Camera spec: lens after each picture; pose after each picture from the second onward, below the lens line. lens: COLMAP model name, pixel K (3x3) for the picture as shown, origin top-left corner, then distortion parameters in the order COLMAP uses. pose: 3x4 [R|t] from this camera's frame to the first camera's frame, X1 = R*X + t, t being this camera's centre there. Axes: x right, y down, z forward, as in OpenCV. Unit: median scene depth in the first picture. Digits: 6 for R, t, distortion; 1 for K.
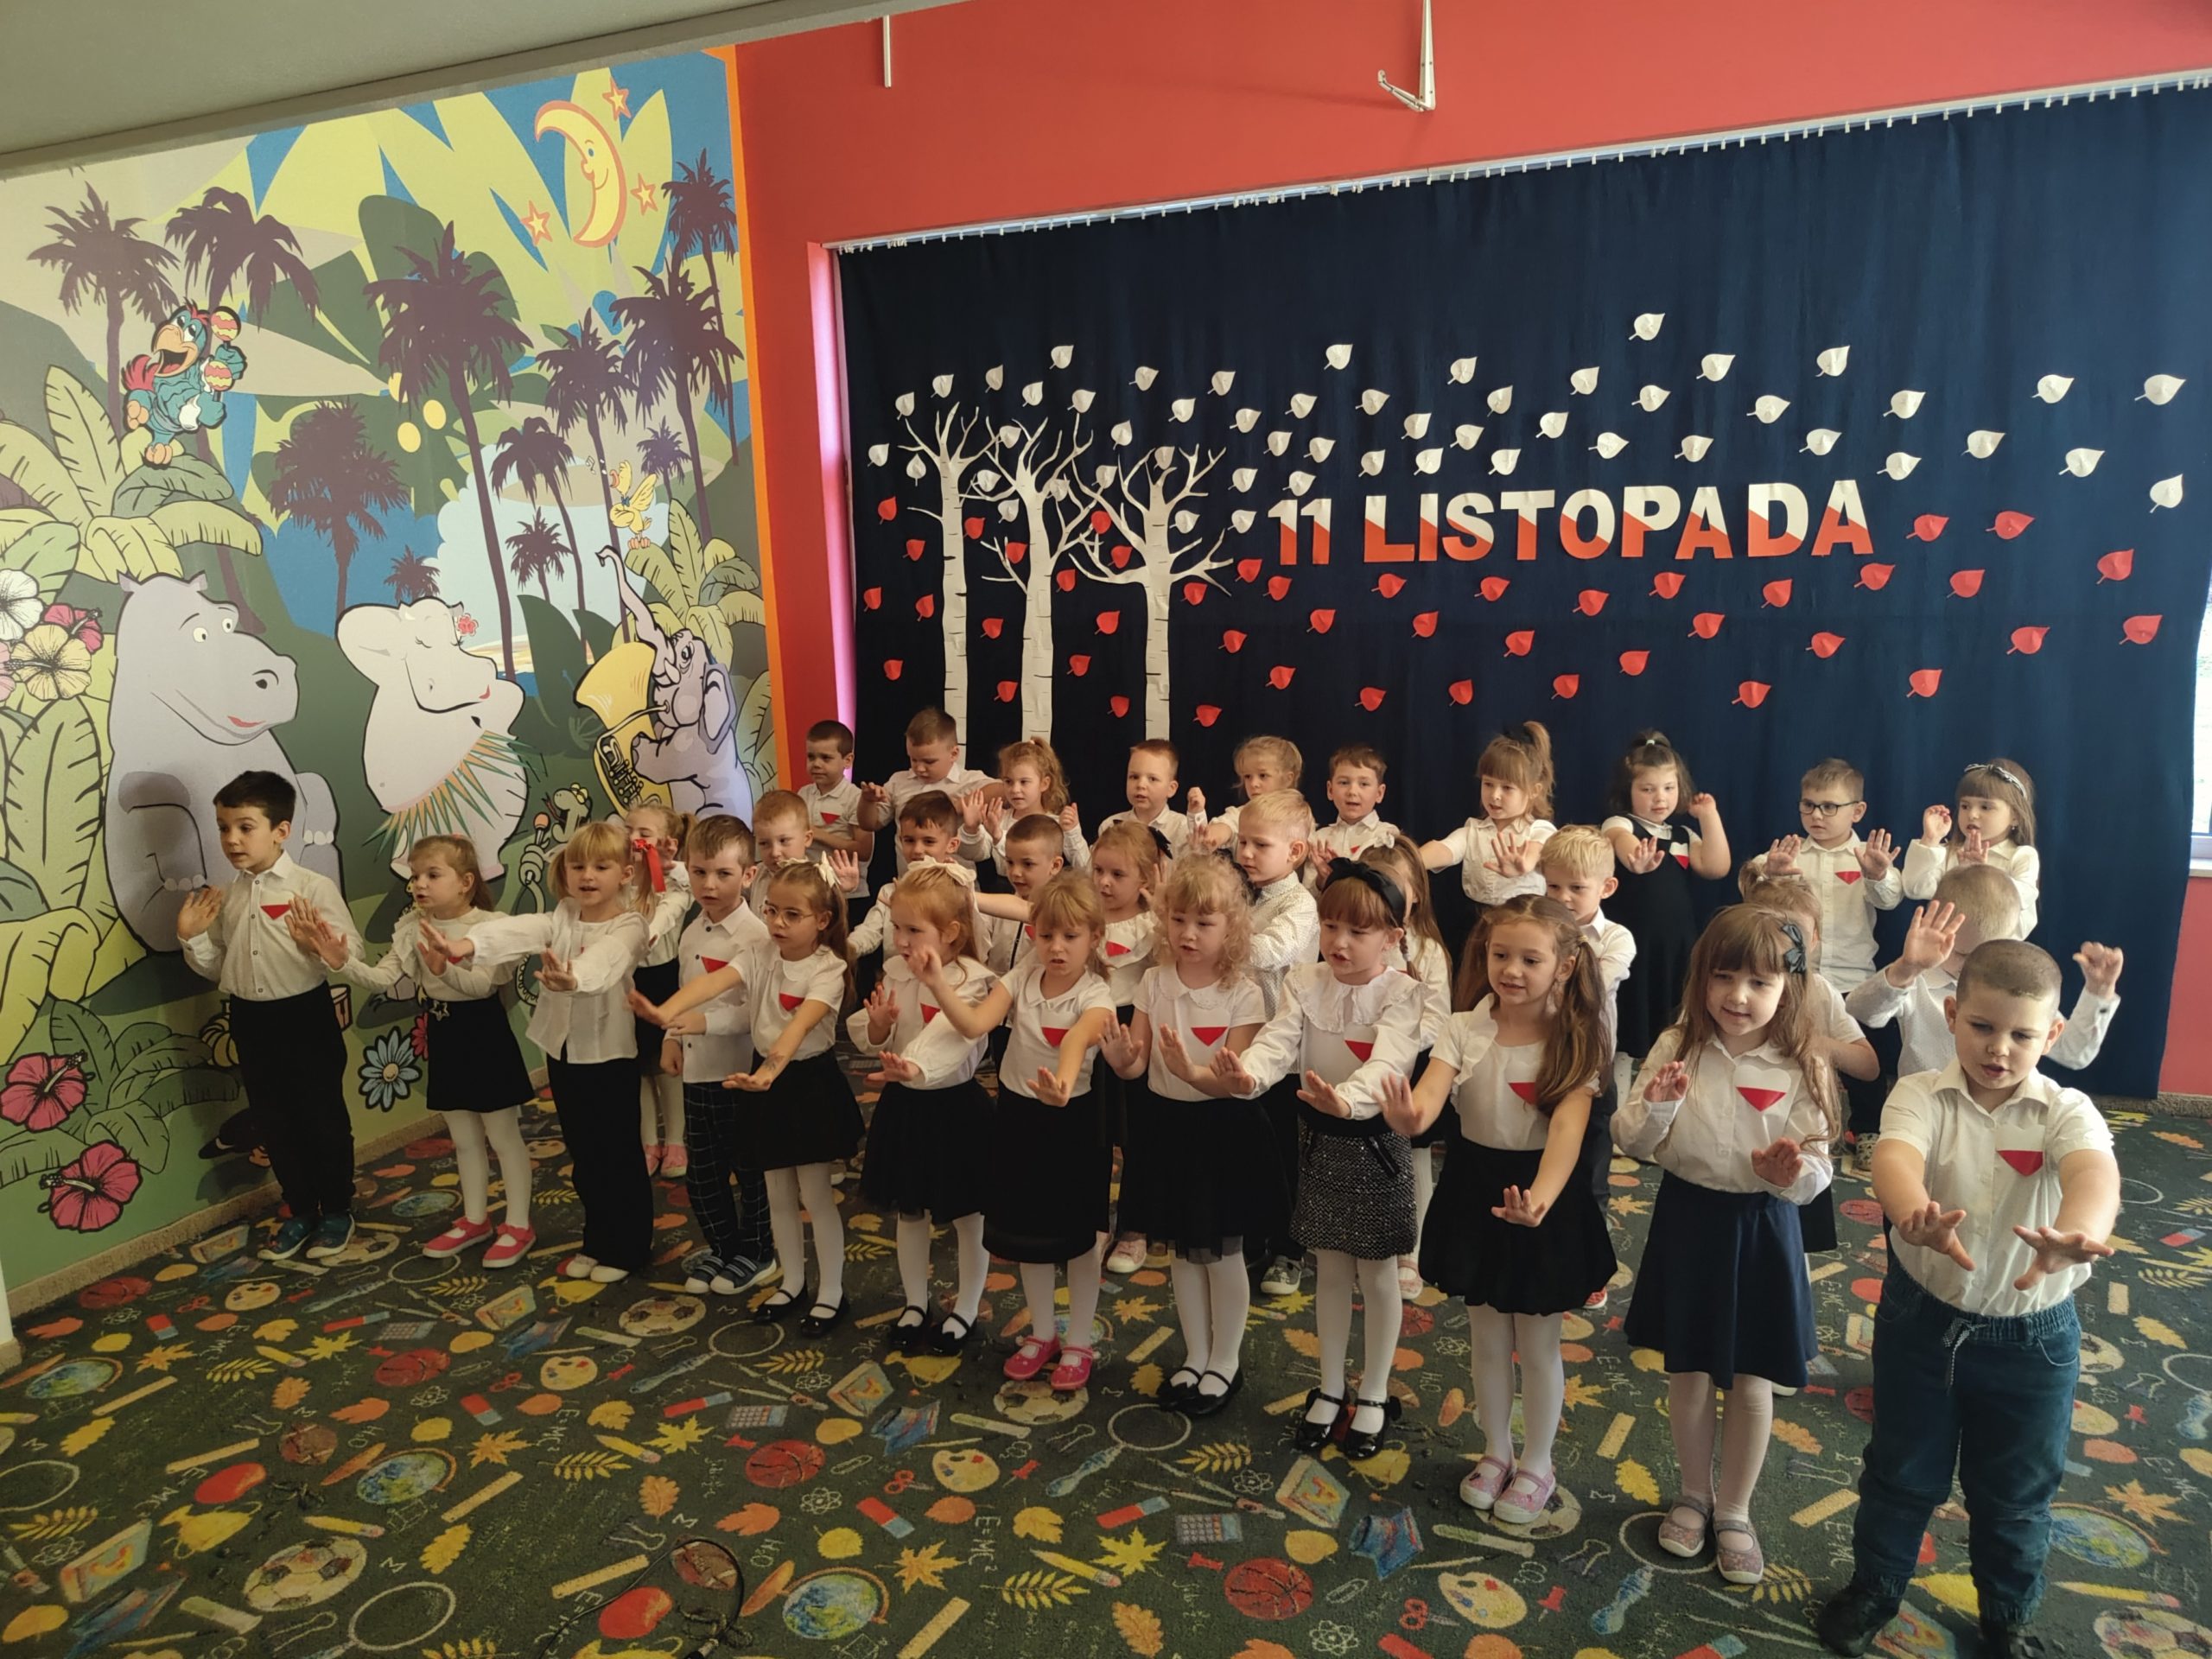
lens RADIAL K [[1519.9, 0, 1113.8], [0, 1519.9, 826.8], [0, 0, 1]] dist [-0.022069, 0.020884]
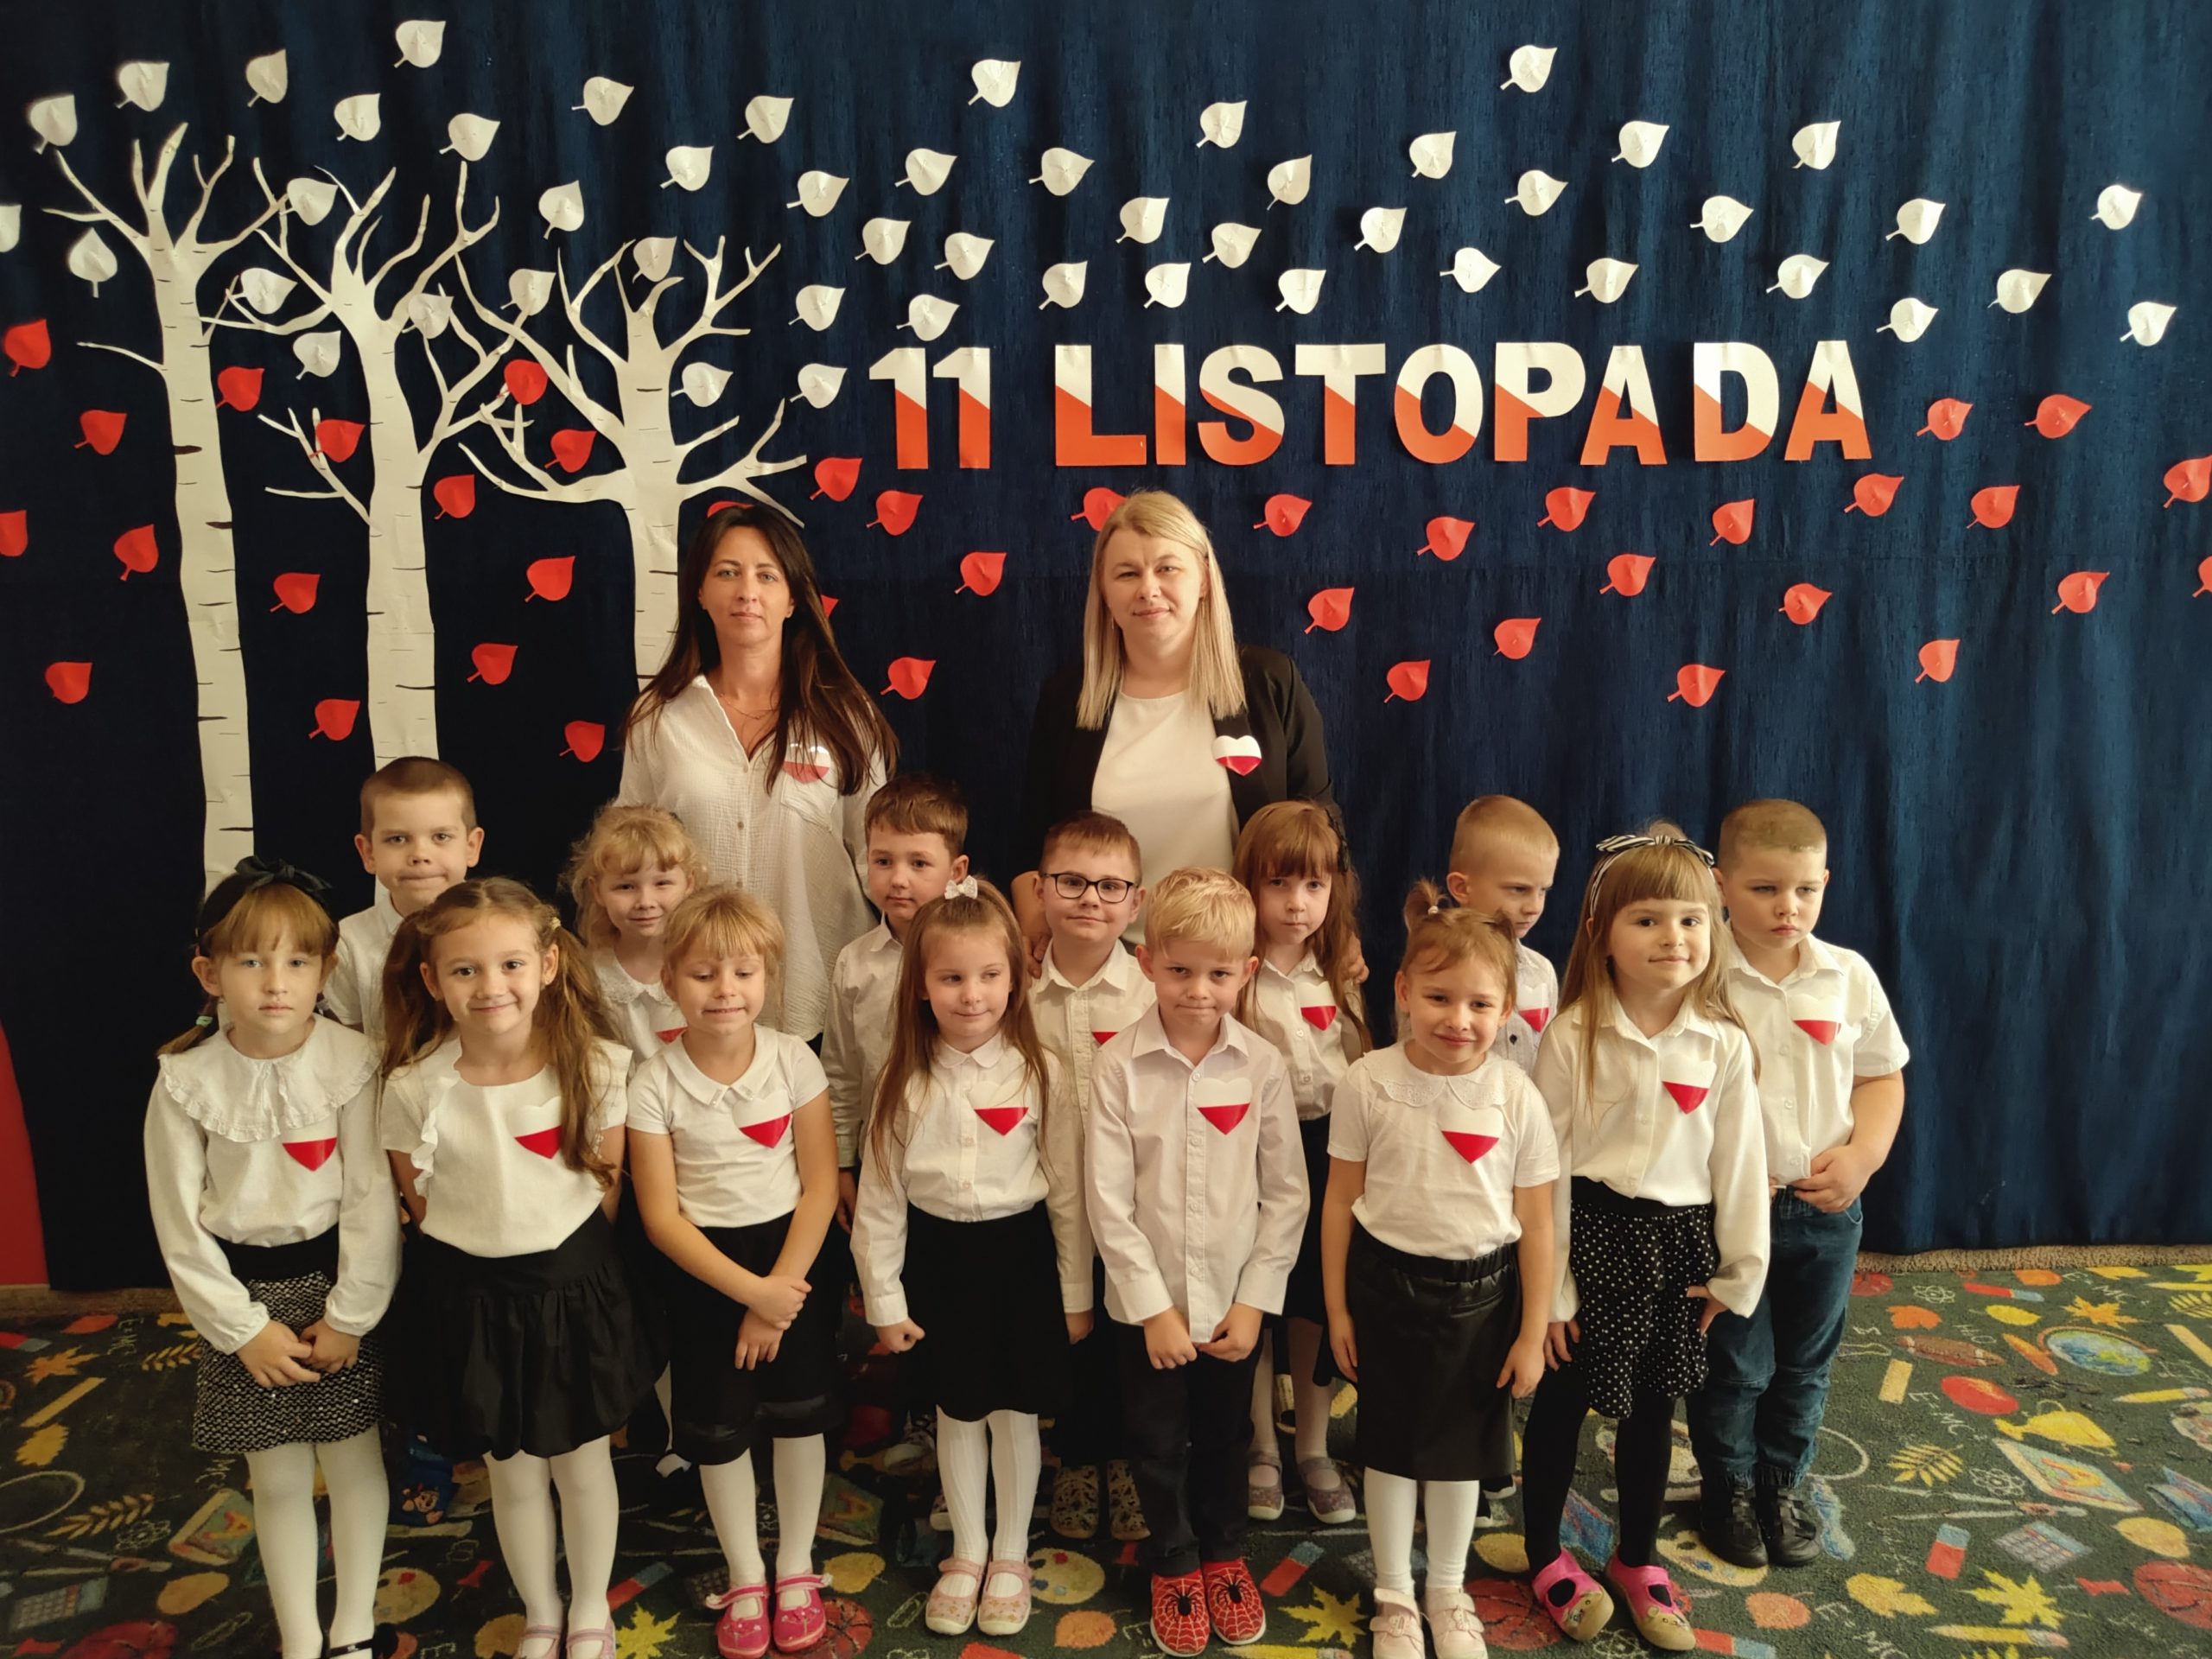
lens RADIAL K [[1406.6, 0, 1066.2], [0, 1406.6, 833.1], [0, 0, 1]] dist [-0.022426, 0.028774]
pose [[0.905905, -0.060460, 0.419143, -0.056170], [0.065931, 0.997823, 0.001433, -0.042418], [-0.418318, 0.026337, 0.907919, 0.554985]]
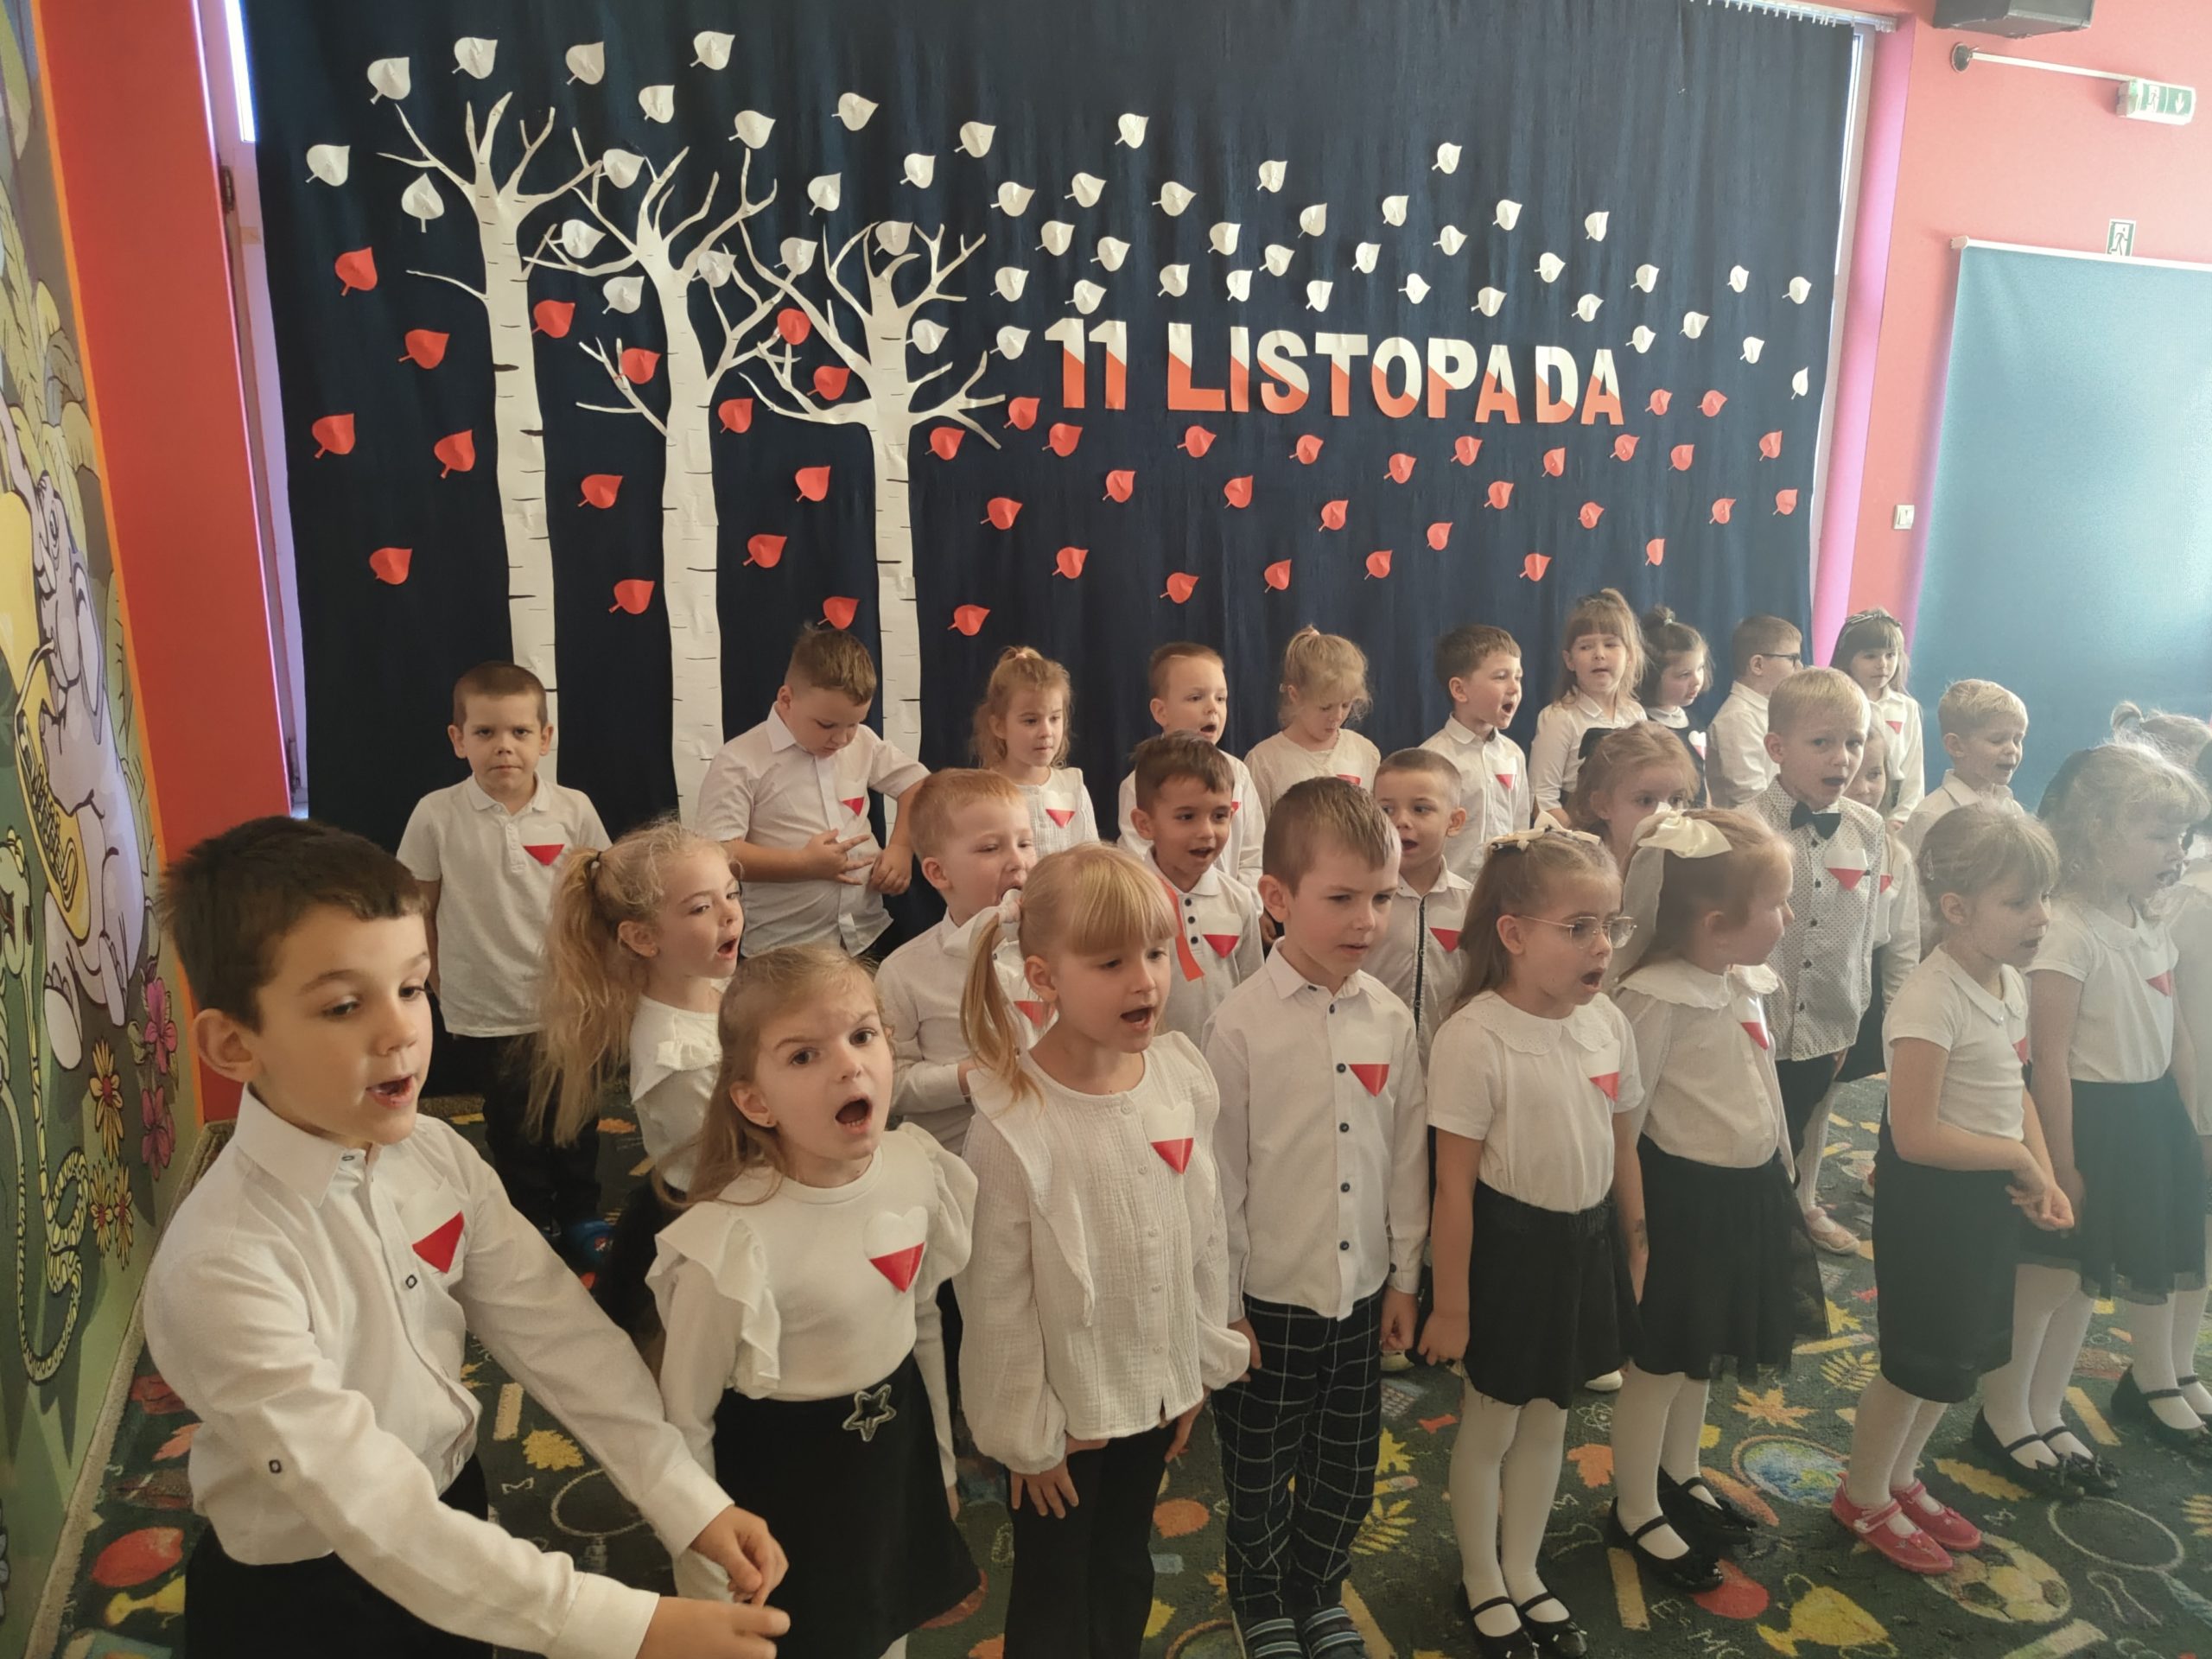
lens RADIAL K [[1537.4, 0, 1115.7], [0, 1537.4, 827.6], [0, 0, 1]] dist [-0.026449, 0.033068]
pose [[0.661044, -0.136982, 0.737738, -0.476878], [0.109066, 0.990294, 0.086148, -0.034233], [-0.742378, 0.023515, 0.669568, 0.516776]]
